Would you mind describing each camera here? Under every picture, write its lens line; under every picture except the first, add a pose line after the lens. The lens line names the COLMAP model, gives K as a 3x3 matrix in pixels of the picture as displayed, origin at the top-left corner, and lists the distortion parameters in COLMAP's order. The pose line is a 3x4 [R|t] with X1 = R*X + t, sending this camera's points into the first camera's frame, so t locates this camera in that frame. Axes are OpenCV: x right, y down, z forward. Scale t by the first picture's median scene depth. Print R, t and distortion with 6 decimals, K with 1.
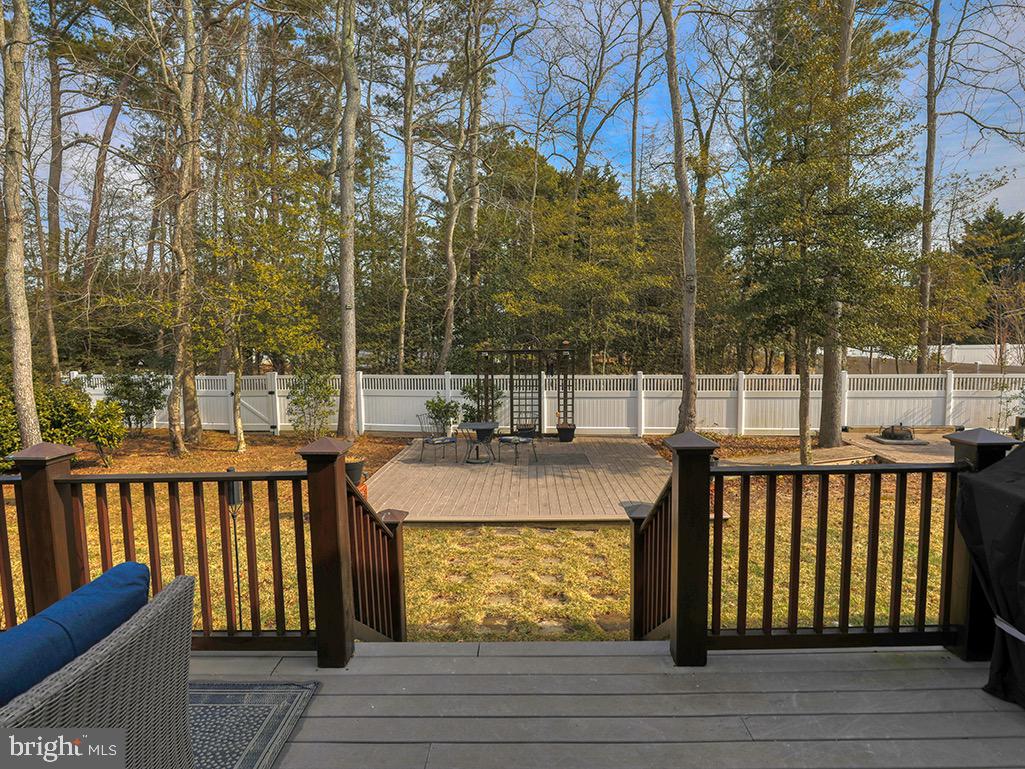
lens RADIAL K [[582.3, 0, 512.5], [0, 582.3, 384.5], [0, 0, 1]] dist [0.004530, 0.003208]
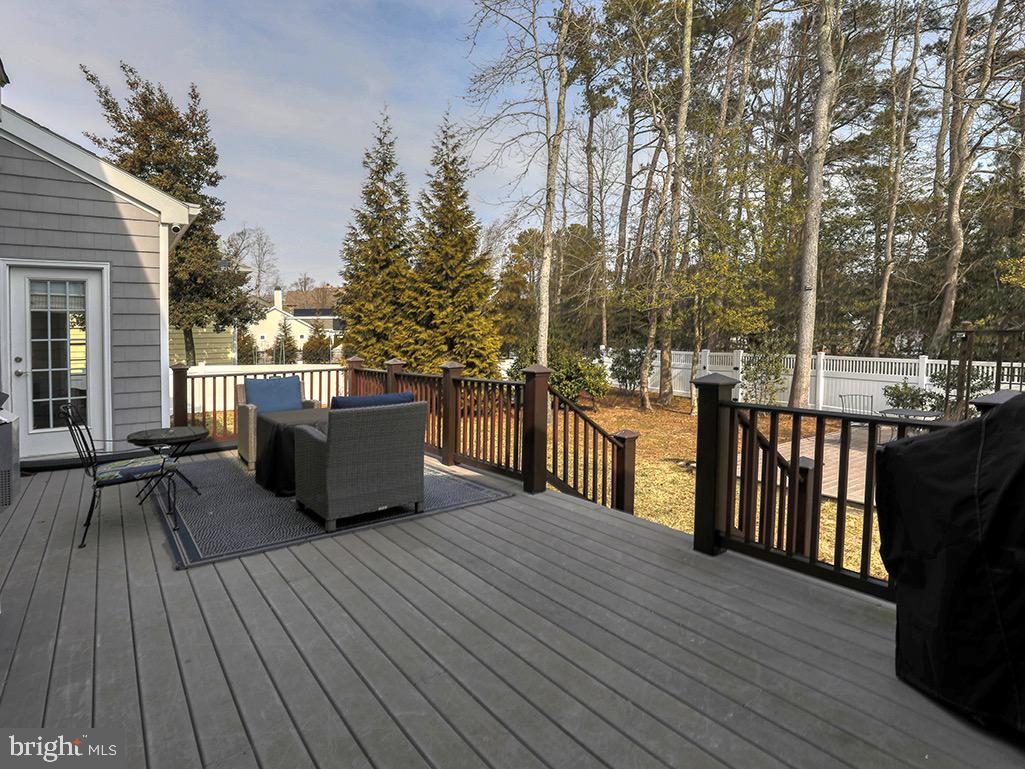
lens RADIAL K [[550.6, 0, 472.6], [0, 550.6, 343.0], [0, 0, 1]] dist [-0.041872, 0.001732]
pose [[0.601382, 0.024504, -0.798586, 0.145231], [-0.055849, 0.998374, -0.011423, 0.006834], [0.797007, 0.051469, 0.601773, -0.030282]]
